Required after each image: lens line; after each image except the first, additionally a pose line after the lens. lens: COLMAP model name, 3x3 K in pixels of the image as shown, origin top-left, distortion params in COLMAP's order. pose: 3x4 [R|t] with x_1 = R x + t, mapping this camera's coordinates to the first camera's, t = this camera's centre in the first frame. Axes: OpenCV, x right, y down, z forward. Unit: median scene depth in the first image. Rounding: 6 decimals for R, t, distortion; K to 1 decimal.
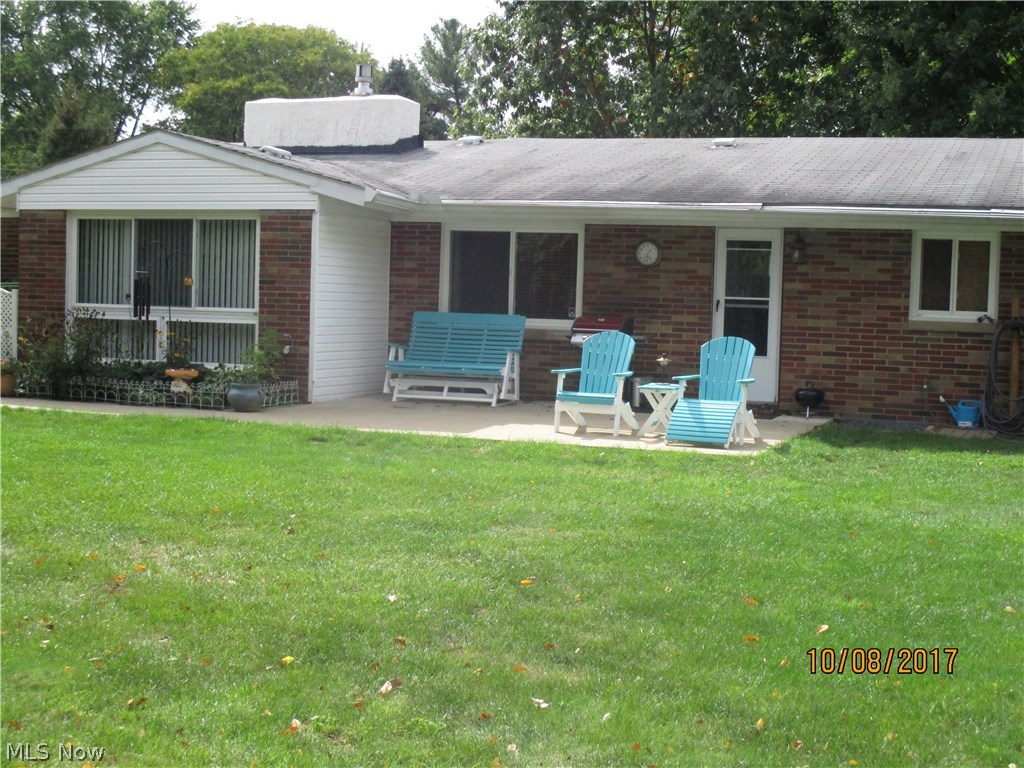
lens RADIAL K [[1495.8, 0, 511.7], [0, 1495.8, 381.0], [0, 0, 1]] dist [-0.089536, 0.000000]
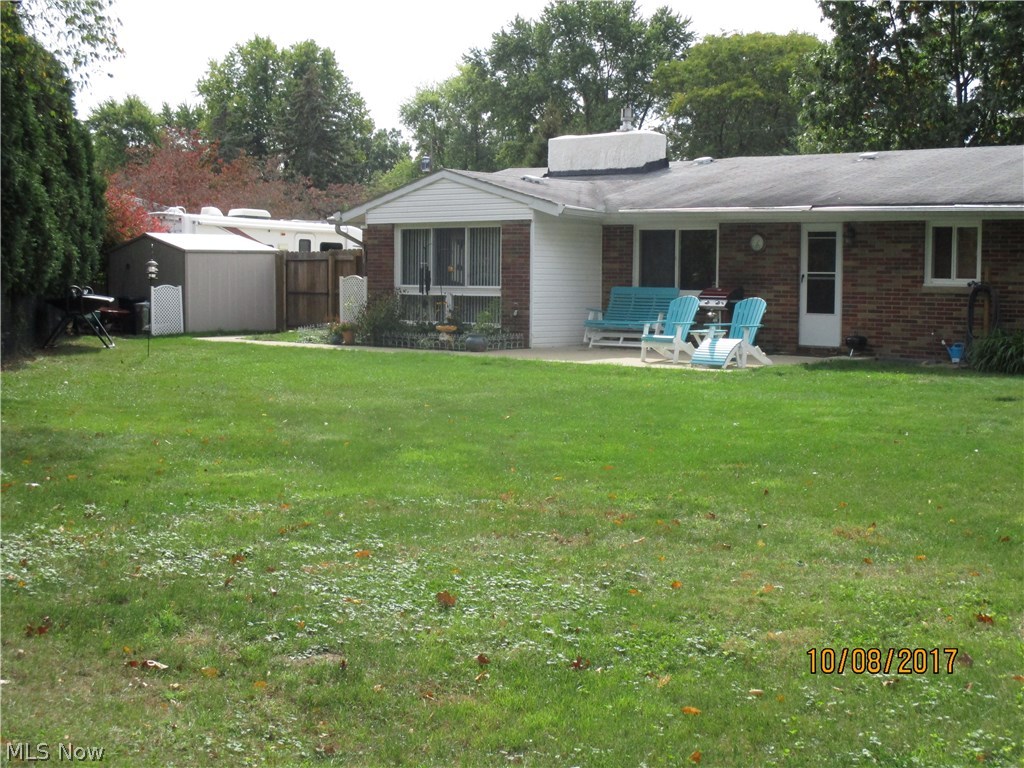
lens RADIAL K [[1495.8, 0, 512.4], [0, 1495.8, 385.5], [0, 0, 1]] dist [-0.089536, 0.000000]
pose [[0.931533, 0.006503, -0.363599, 0.392663], [-0.003543, 0.999955, 0.008808, 0.038813], [0.363640, -0.006917, 0.931514, -0.406043]]
